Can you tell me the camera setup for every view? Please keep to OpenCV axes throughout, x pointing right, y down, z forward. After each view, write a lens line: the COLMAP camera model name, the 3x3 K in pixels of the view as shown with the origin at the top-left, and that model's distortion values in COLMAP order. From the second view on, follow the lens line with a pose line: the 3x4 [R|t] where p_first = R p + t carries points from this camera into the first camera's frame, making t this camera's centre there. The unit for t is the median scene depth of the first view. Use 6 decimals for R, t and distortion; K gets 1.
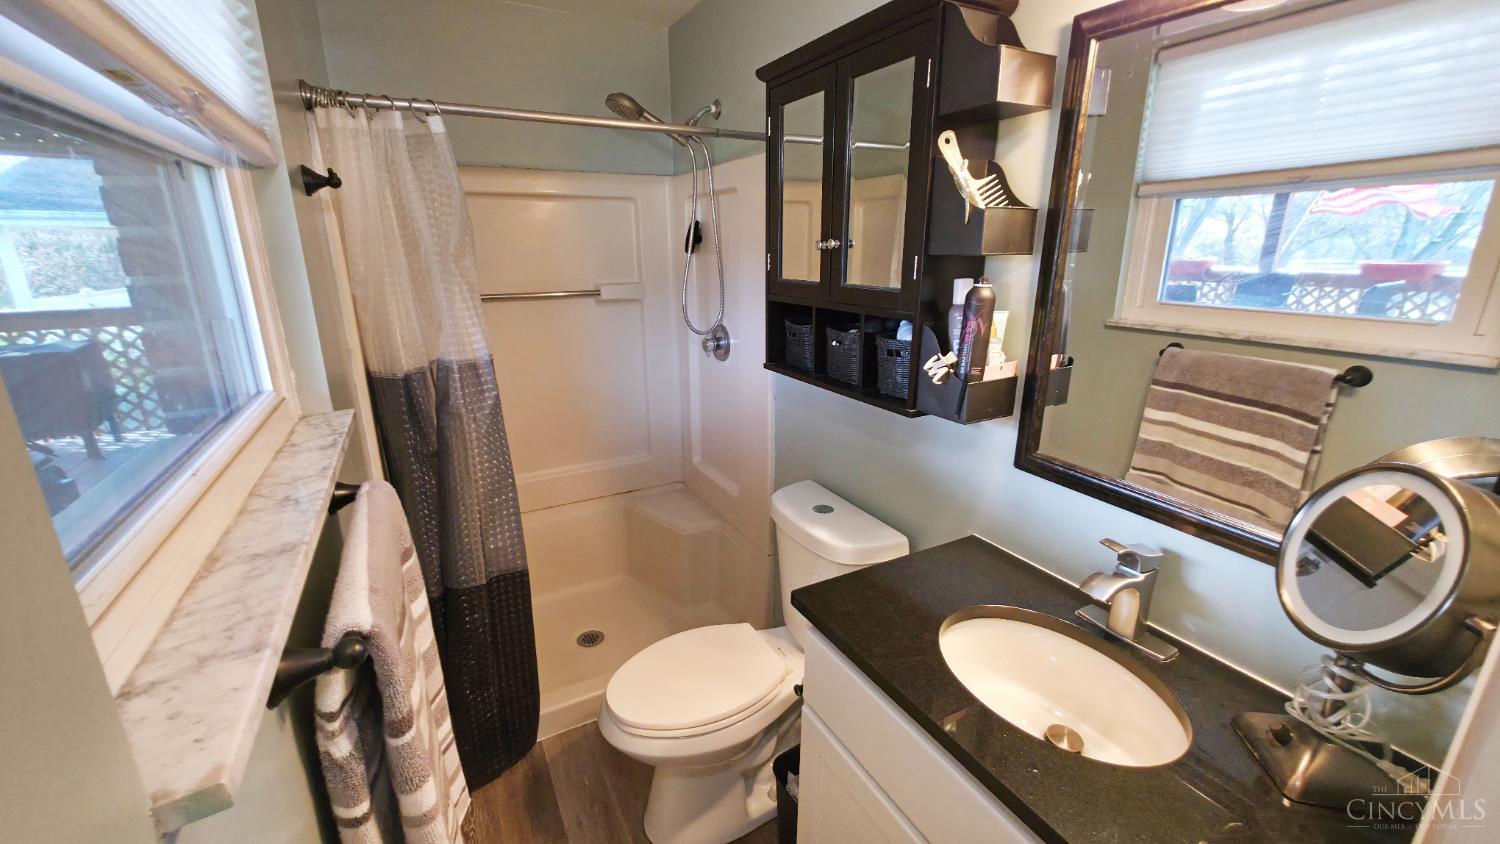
lens RADIAL K [[597.2, 0, 744.1], [0, 597.2, 420.6], [0, 0, 1]] dist [0.000700, 0.000092]
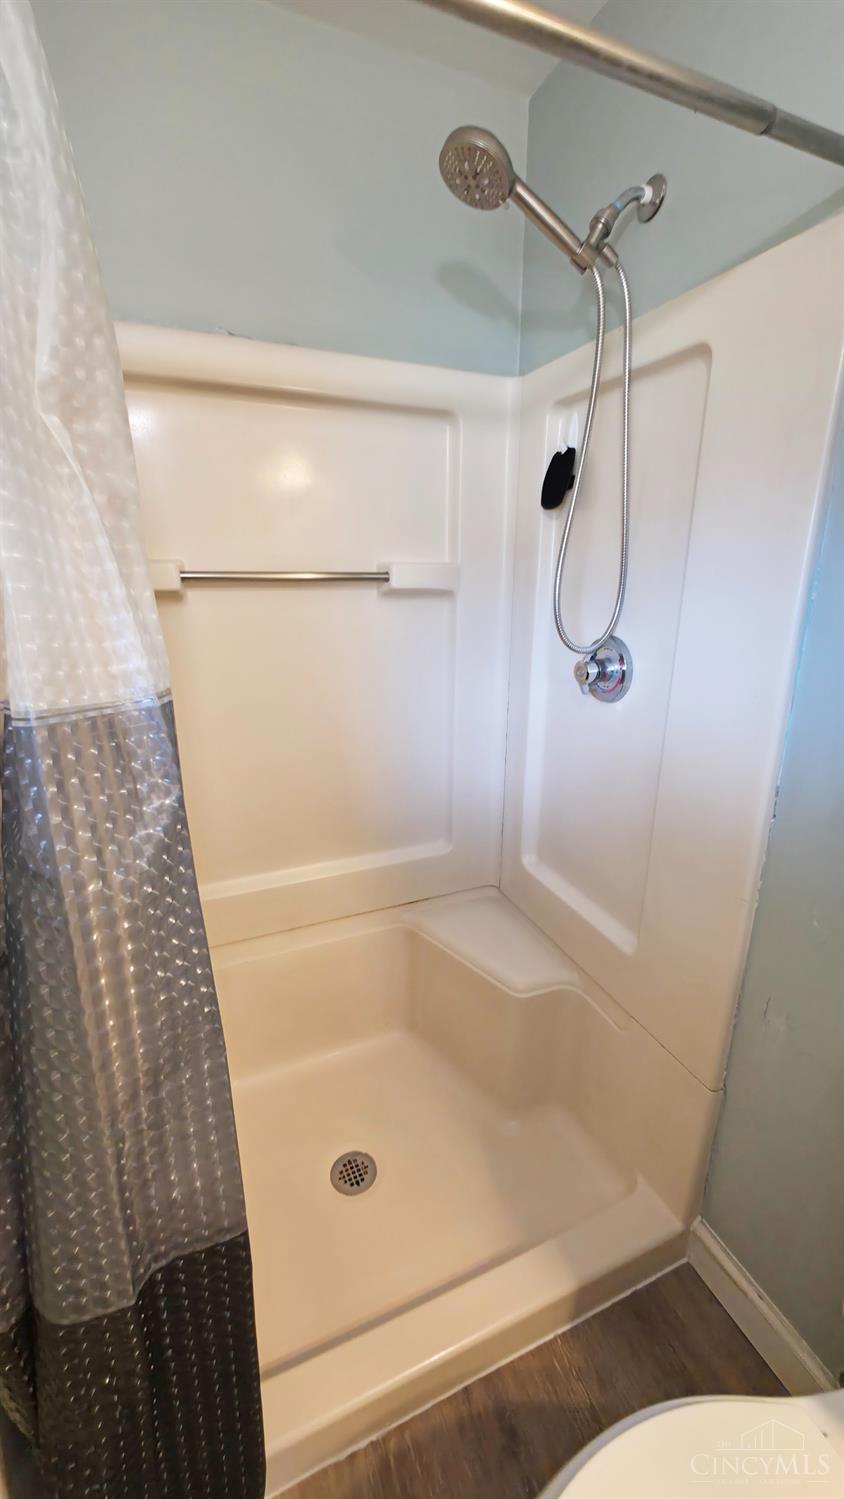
lens RADIAL K [[596.8, 0, 423.8], [0, 596.8, 745.2], [0, 0, 1]] dist [0.000700, 0.000092]
pose [[0.995953, 0.035021, -0.082768, -0.160938], [-0.034613, 0.999381, 0.006369, -0.058113], [0.082940, -0.003479, 0.996549, 0.443479]]
